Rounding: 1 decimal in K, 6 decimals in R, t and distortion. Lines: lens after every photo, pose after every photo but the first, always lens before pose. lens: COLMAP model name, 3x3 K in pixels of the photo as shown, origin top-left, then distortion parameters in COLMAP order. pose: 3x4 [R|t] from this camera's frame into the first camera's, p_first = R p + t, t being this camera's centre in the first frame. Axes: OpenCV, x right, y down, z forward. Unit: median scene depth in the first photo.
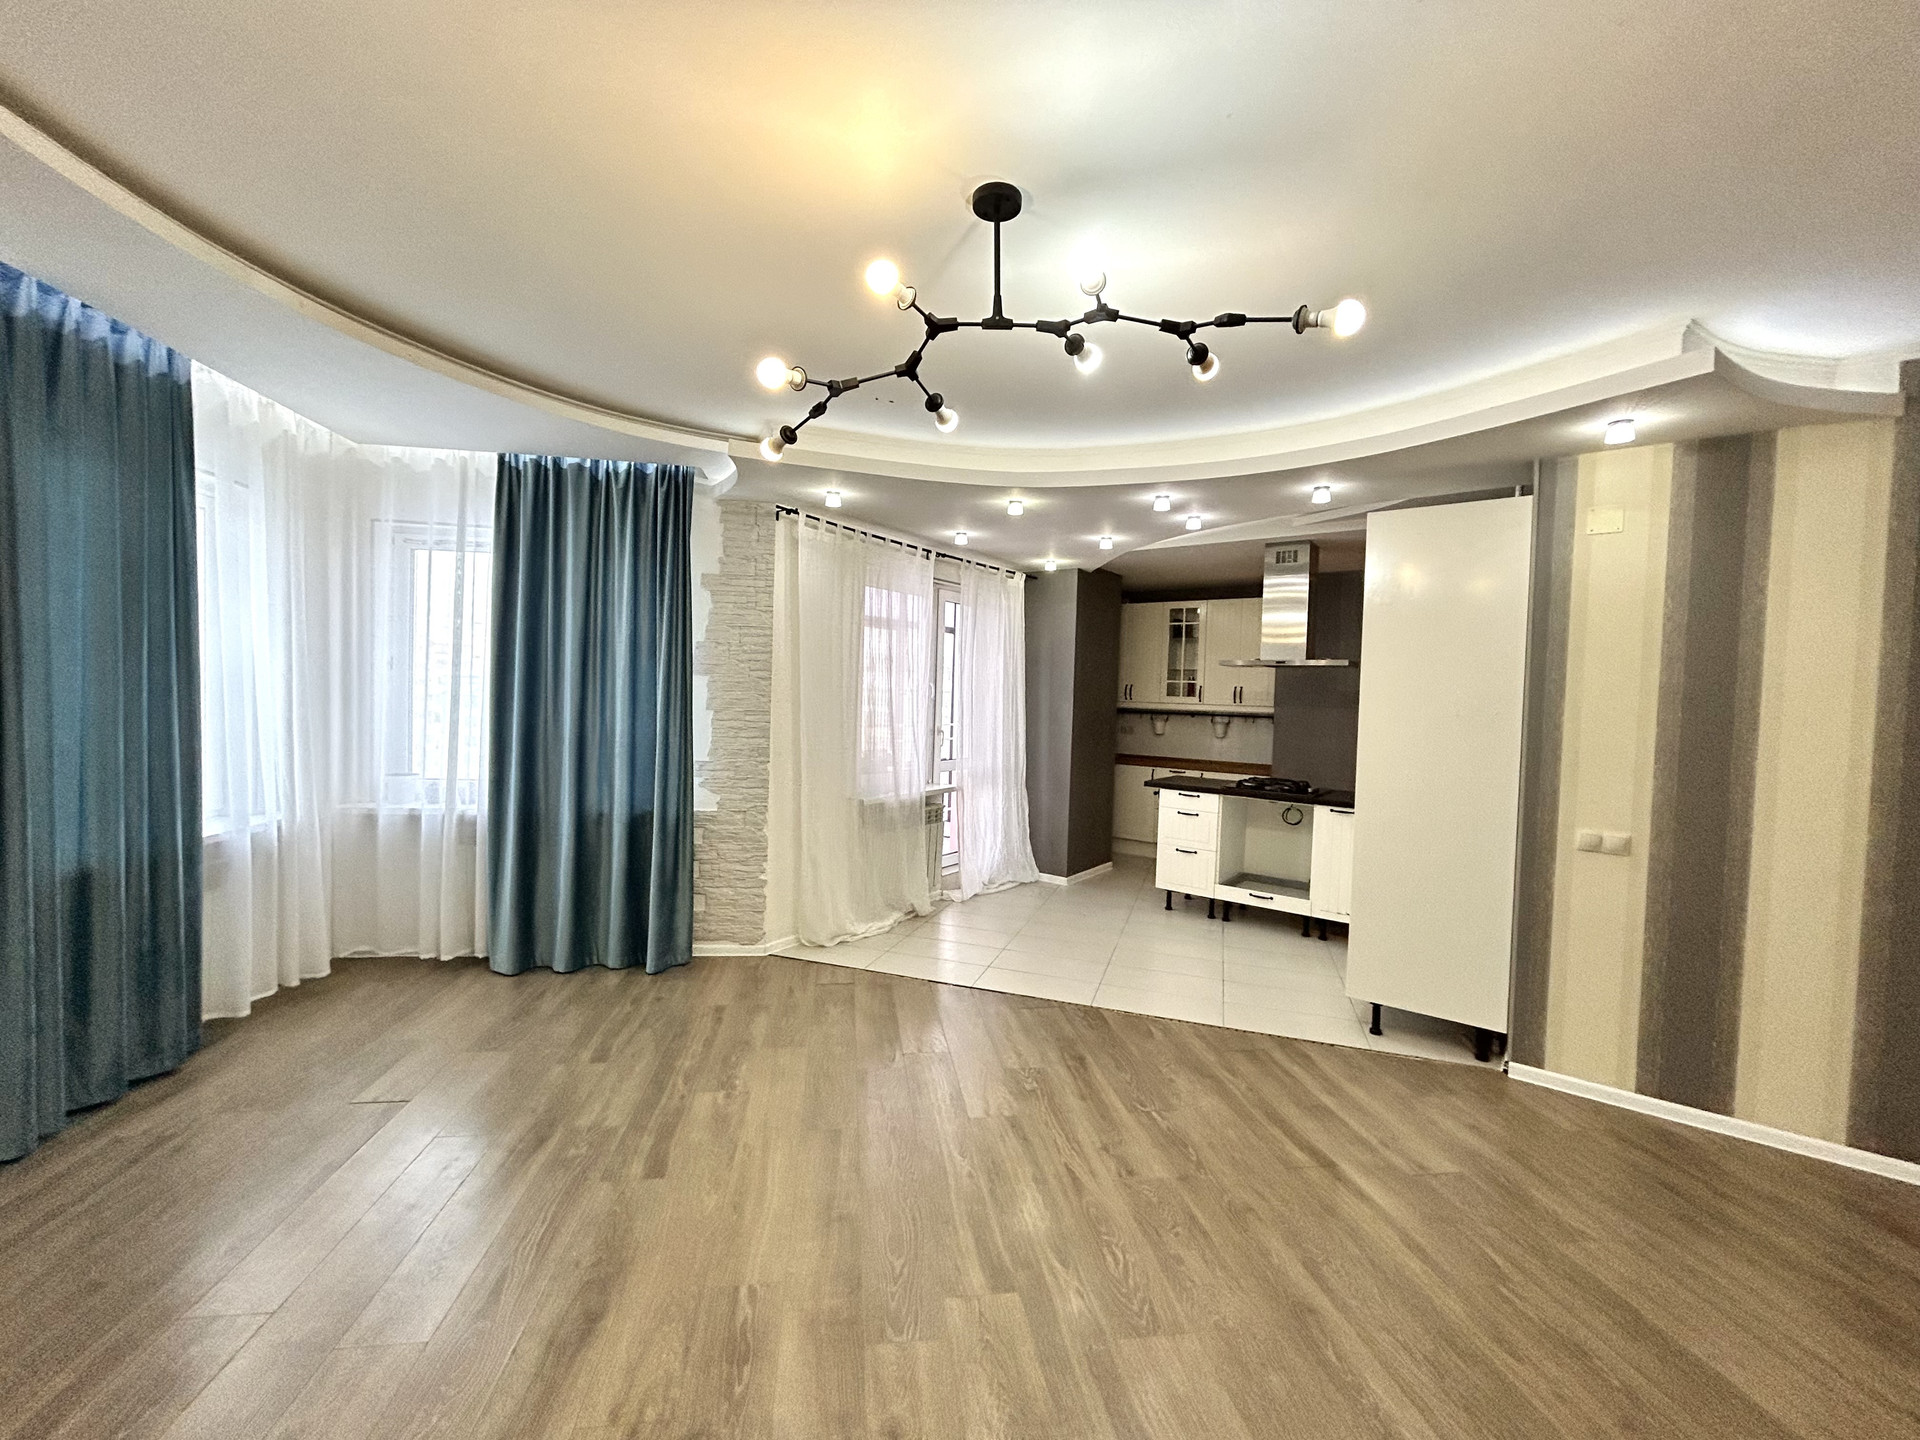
lens RADIAL K [[768.2, 0, 957.5], [0, 768.2, 716.9], [0, 0, 1]] dist [-0.001268, 0.000792]
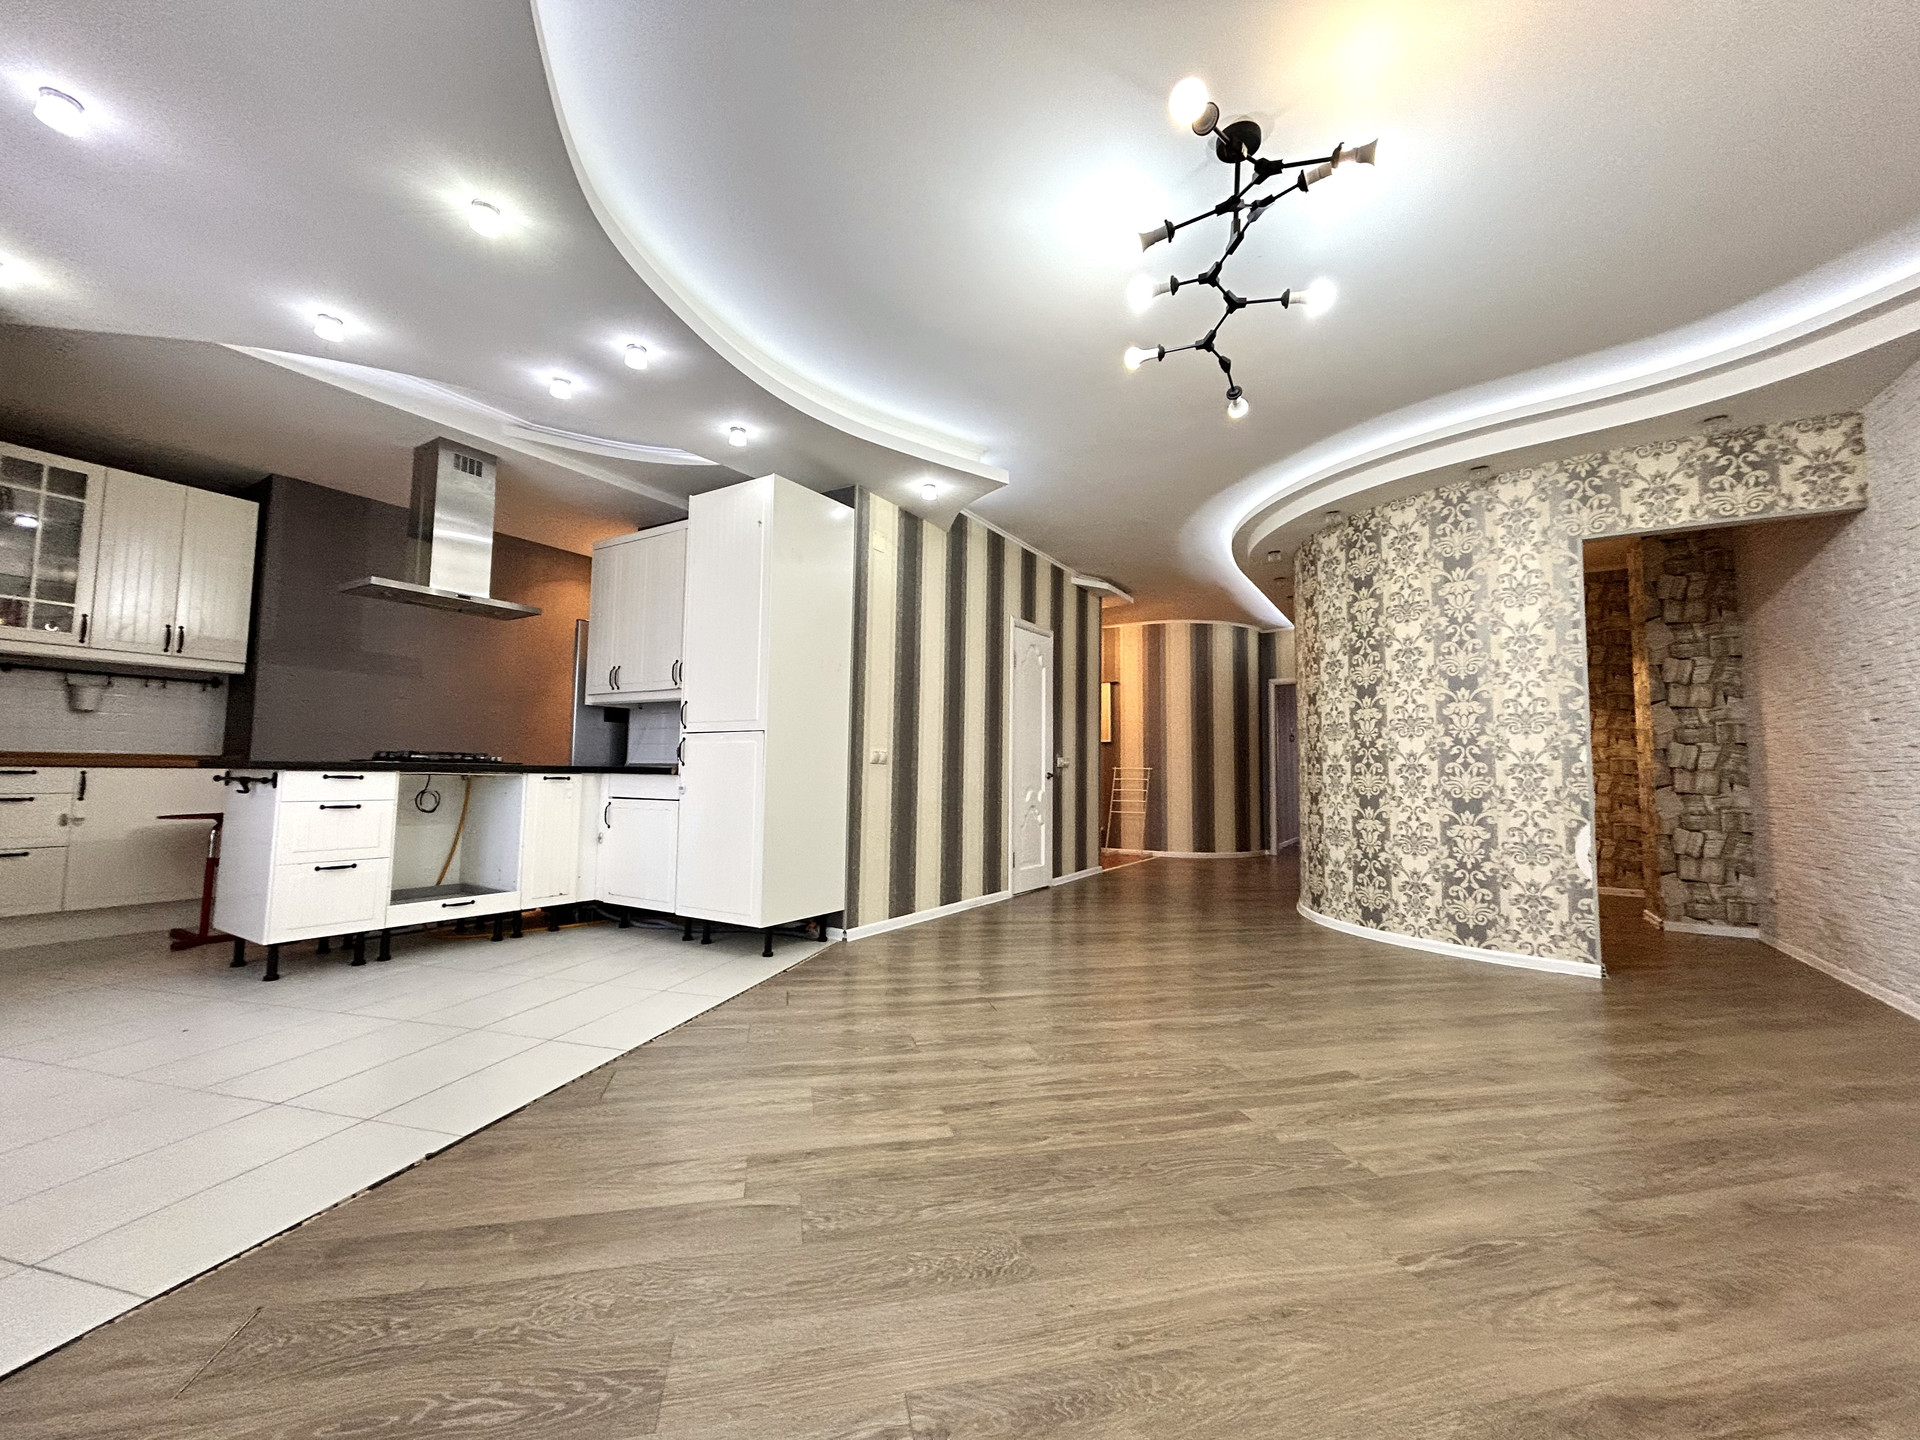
lens RADIAL K [[768.2, 0, 957.5], [0, 768.2, 716.9], [0, 0, 1]] dist [-0.001268, 0.000792]
pose [[-0.077371, 0.039886, 0.996204, -0.582388], [0.012516, 0.999160, -0.039032, 0.131024], [-0.996924, 0.009448, -0.077805, 0.858345]]
